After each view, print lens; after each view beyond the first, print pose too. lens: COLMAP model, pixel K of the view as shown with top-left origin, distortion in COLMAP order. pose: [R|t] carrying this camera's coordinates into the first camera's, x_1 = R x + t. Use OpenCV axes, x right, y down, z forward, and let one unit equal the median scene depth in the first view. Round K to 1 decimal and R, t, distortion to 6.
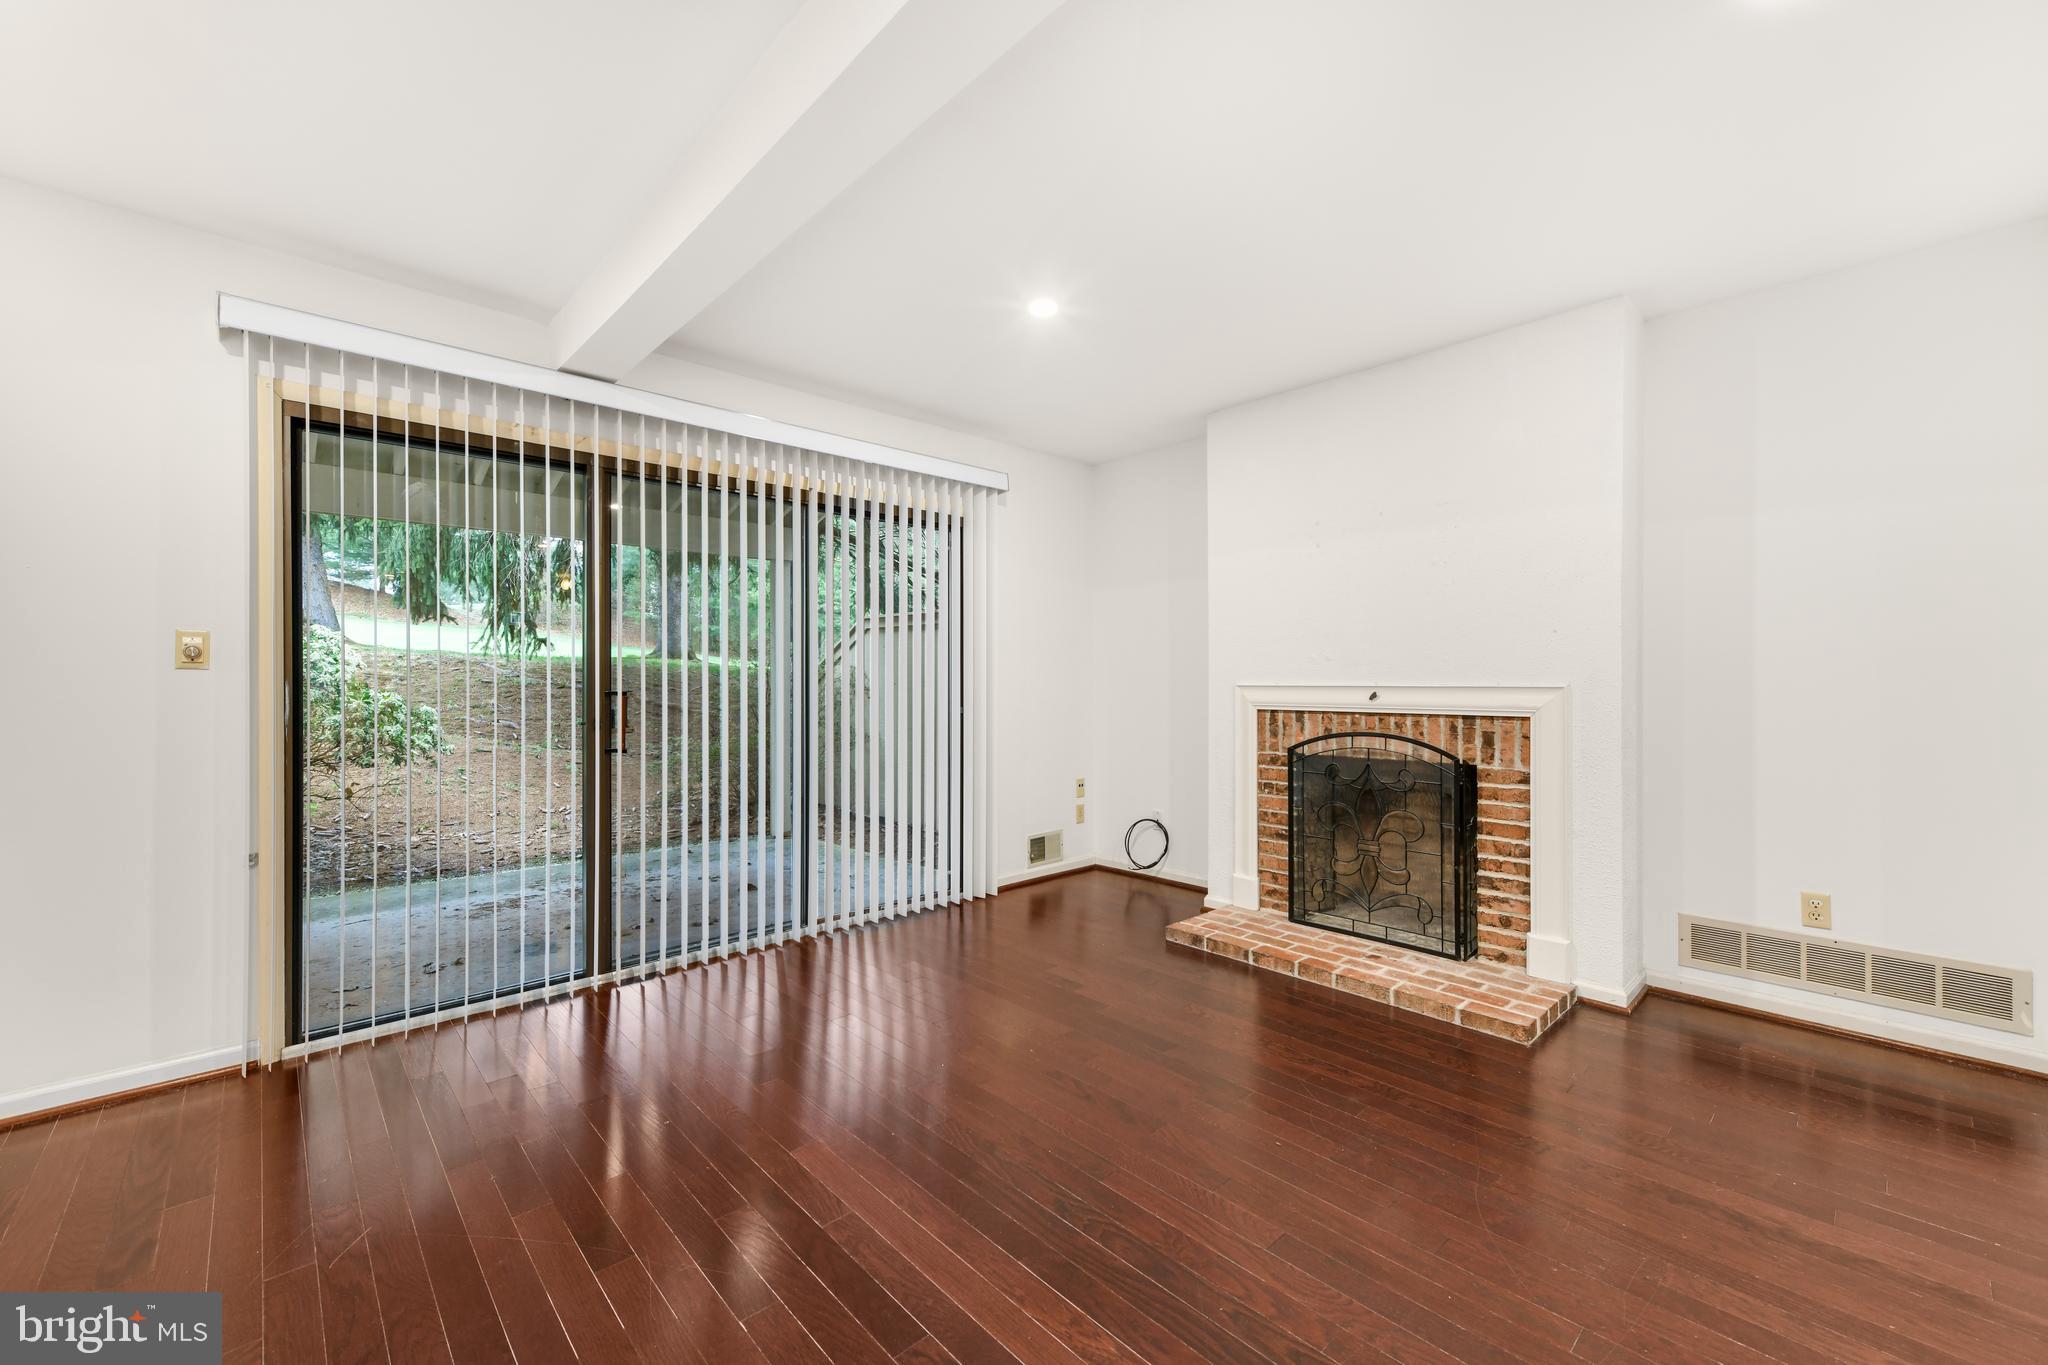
lens RADIAL K [[820.5, 0, 1025.8], [0, 820.5, 679.1], [0, 0, 1]] dist [0.003975, 0.000063]
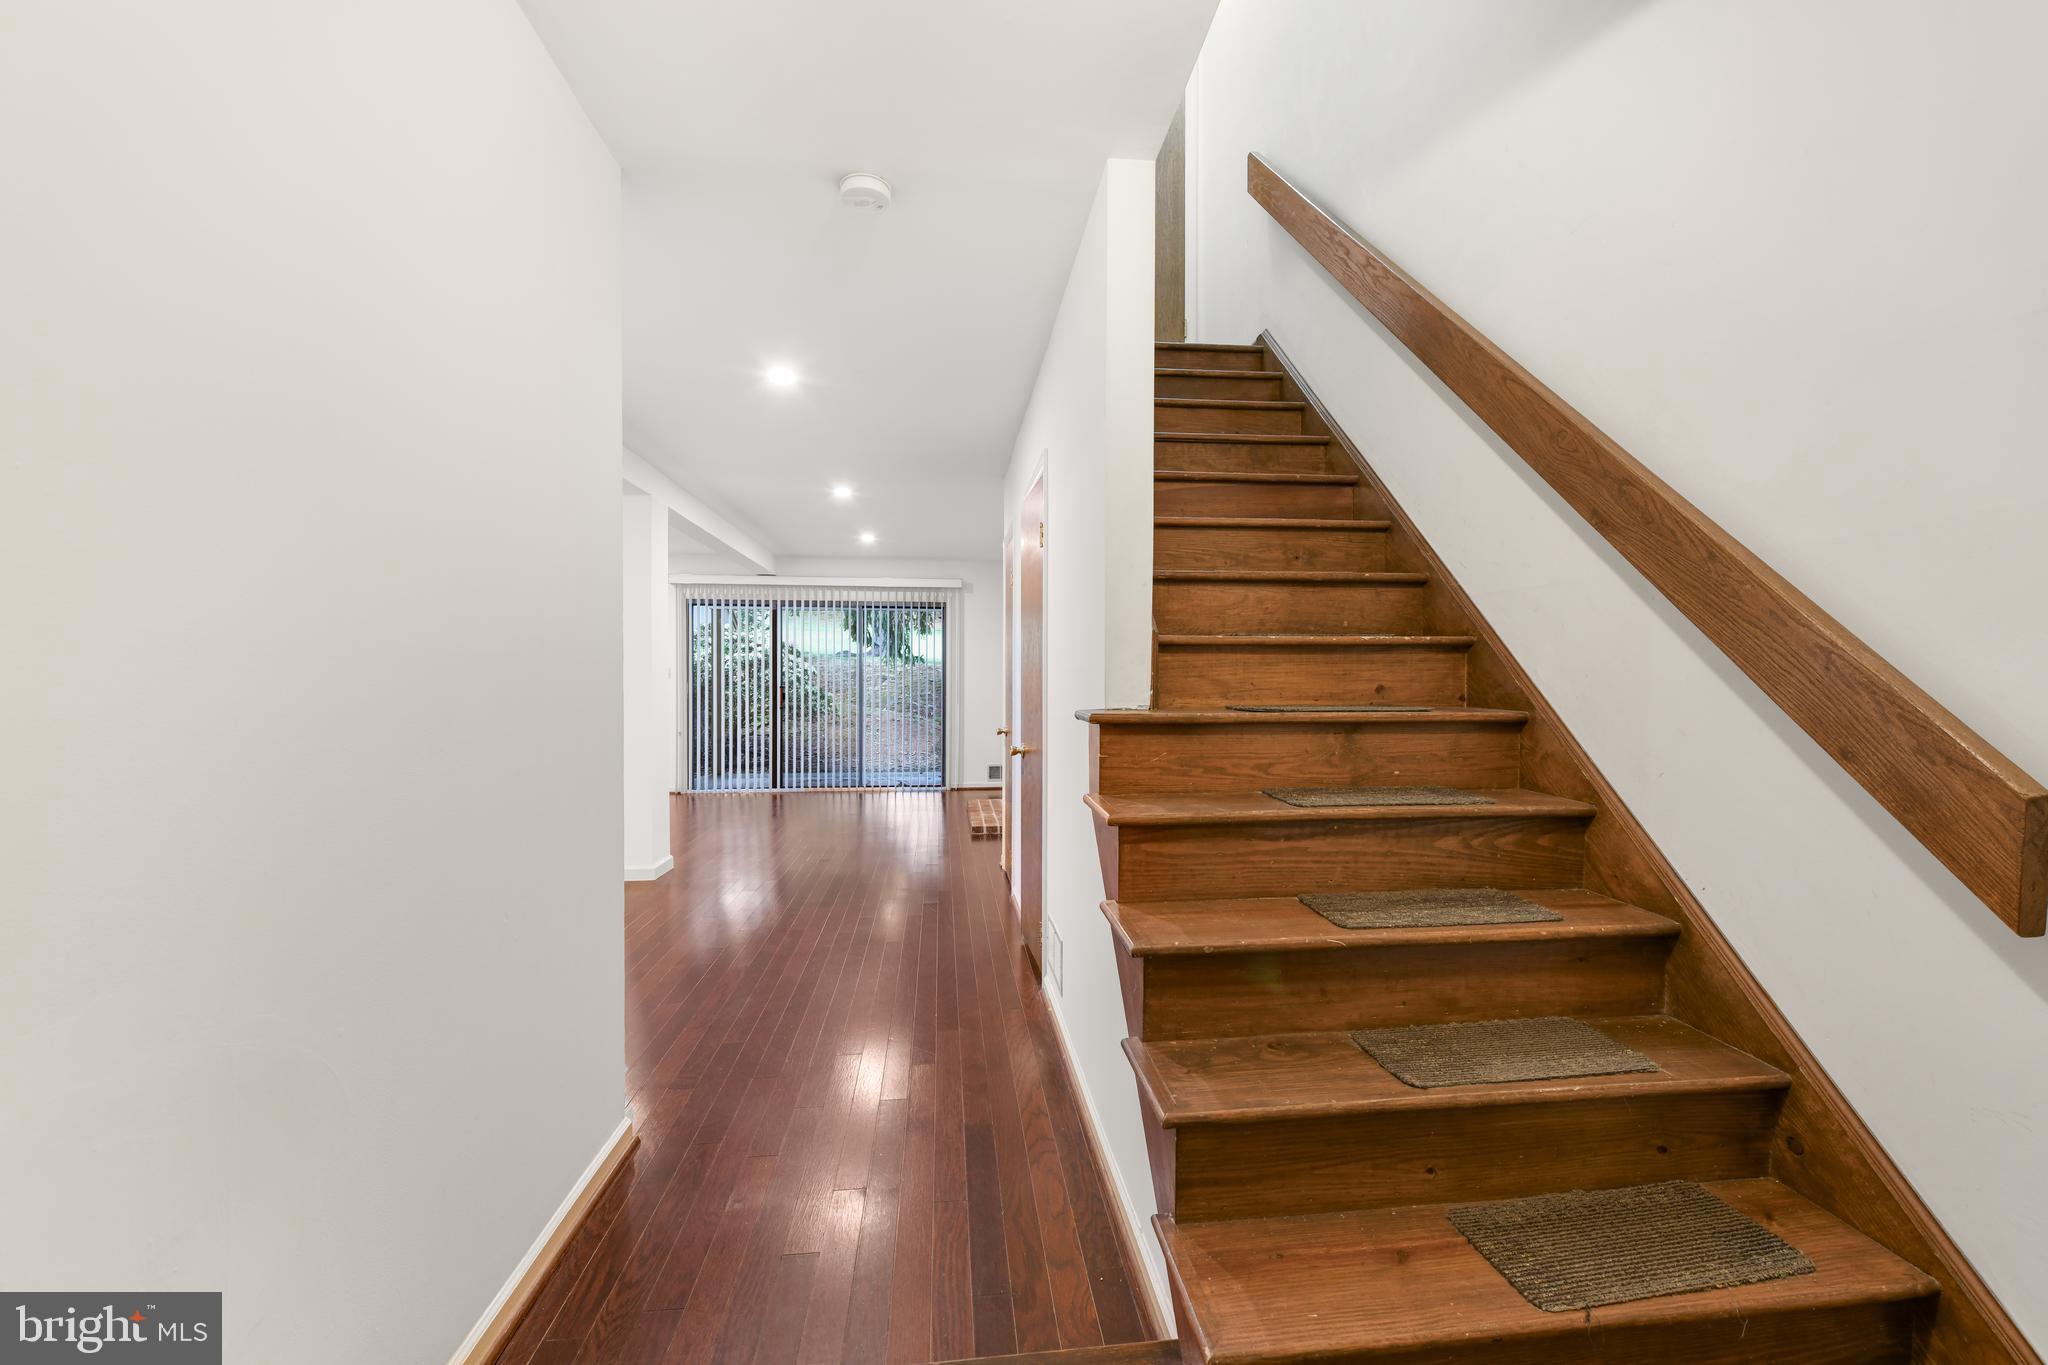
lens RADIAL K [[820.5, 0, 1025.8], [0, 820.5, 679.1], [0, 0, 1]] dist [0.003975, 0.000063]
pose [[0.800990, 0.002063, -0.598675, 1.759800], [-0.001019, 0.999997, 0.002083, -0.014995], [0.598677, -0.001059, 0.800990, -0.684423]]
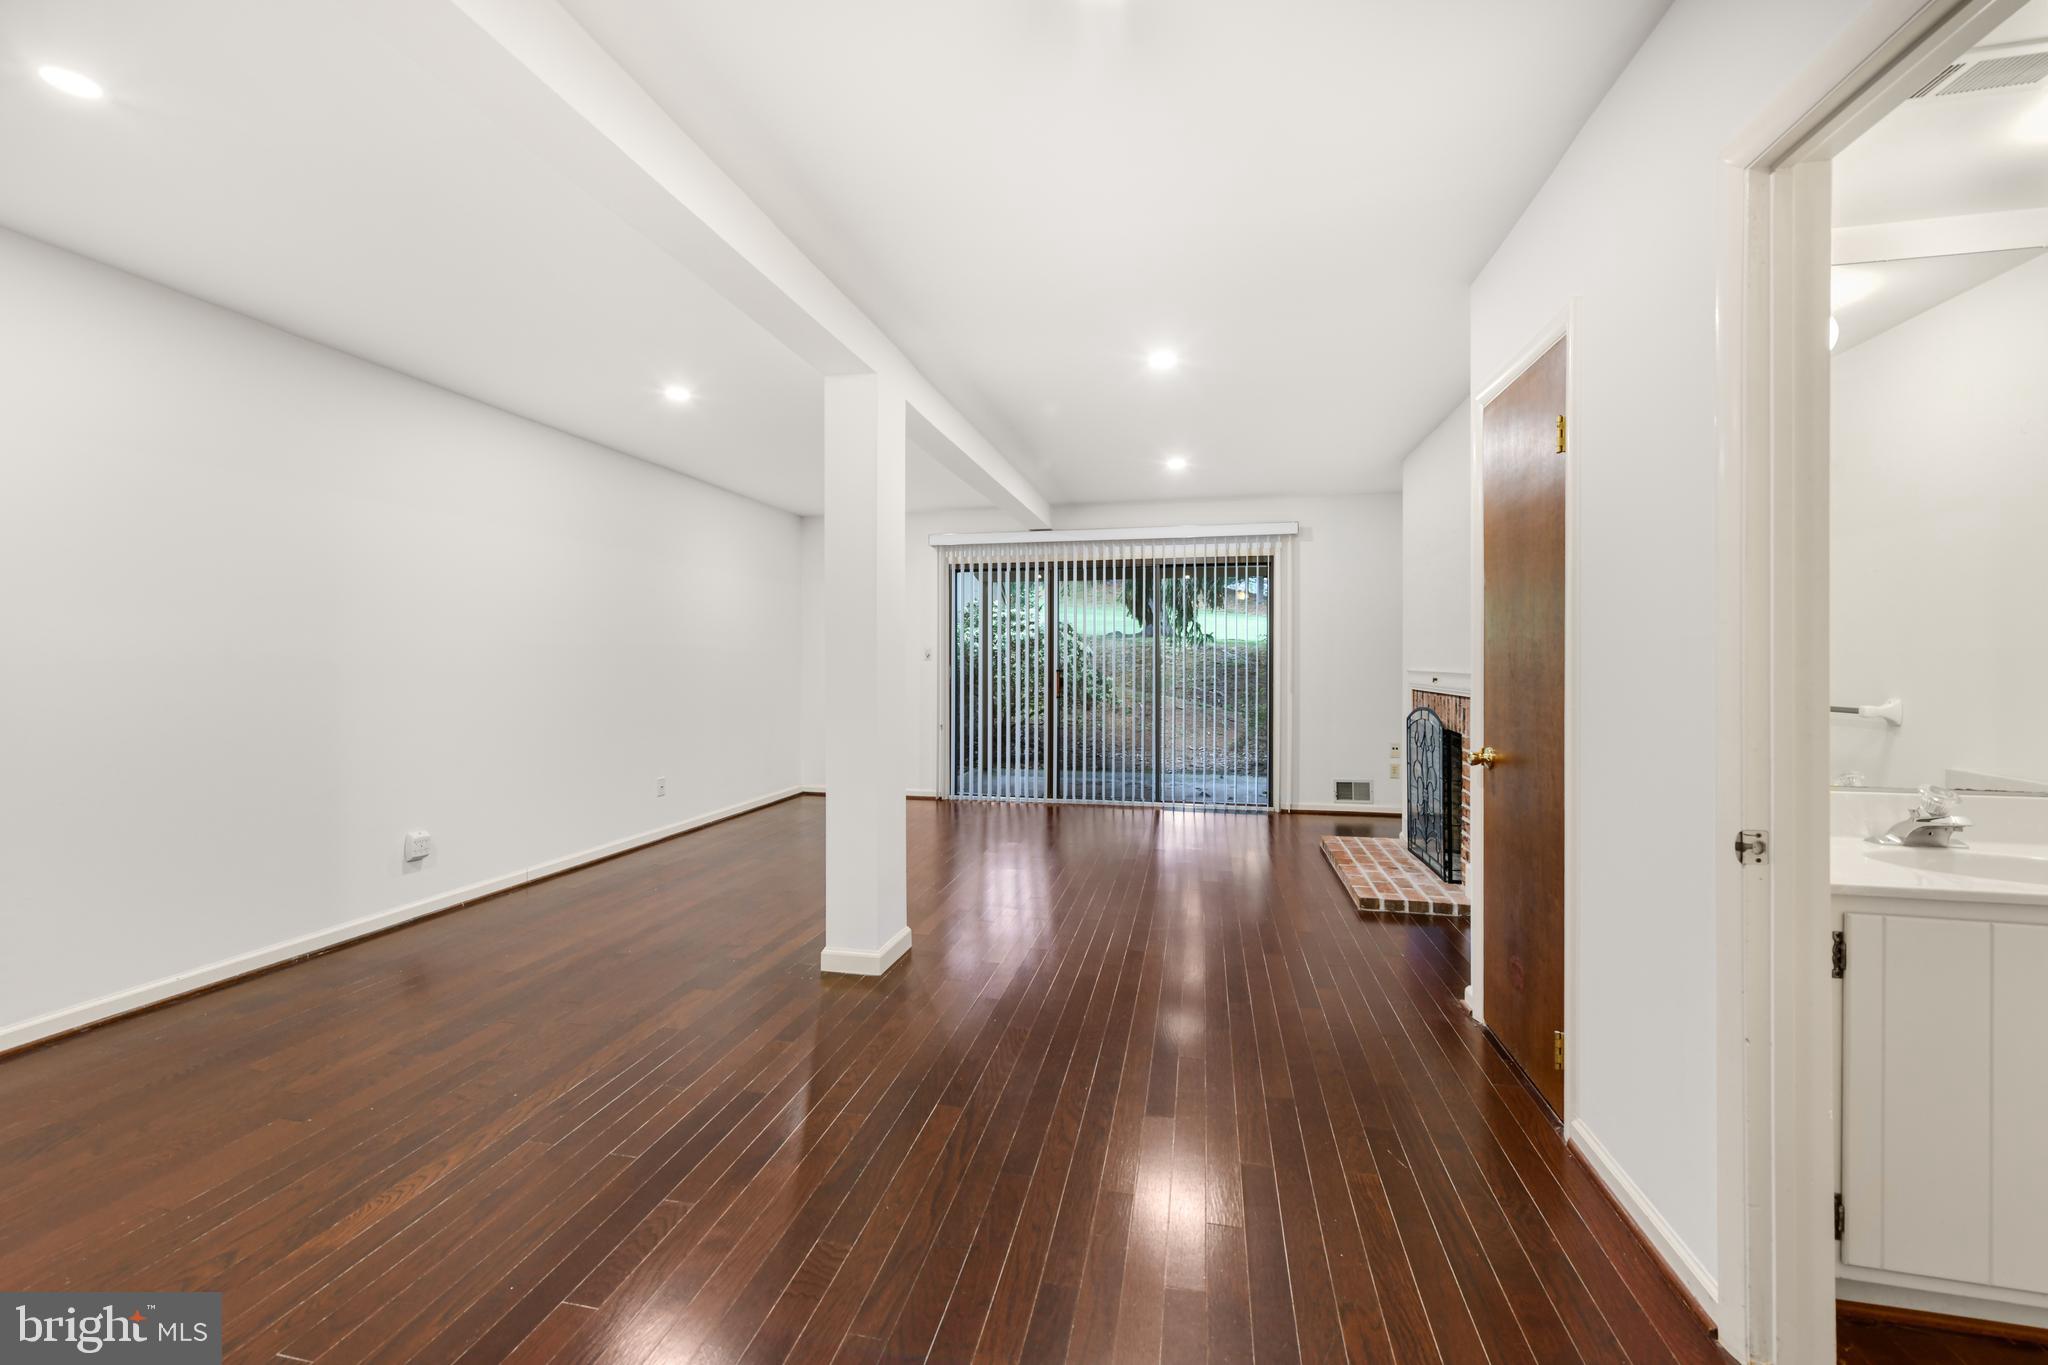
lens RADIAL K [[809.8, 0, 1020.5], [0, 809.8, 658.5], [0, 0, 1]] dist [0.001194, 0.000017]
pose [[0.567870, -0.000140, -0.823118, 1.188876], [-0.001512, 0.999998, -0.001213, -0.011233], [0.823117, 0.001934, 0.567868, -0.289740]]
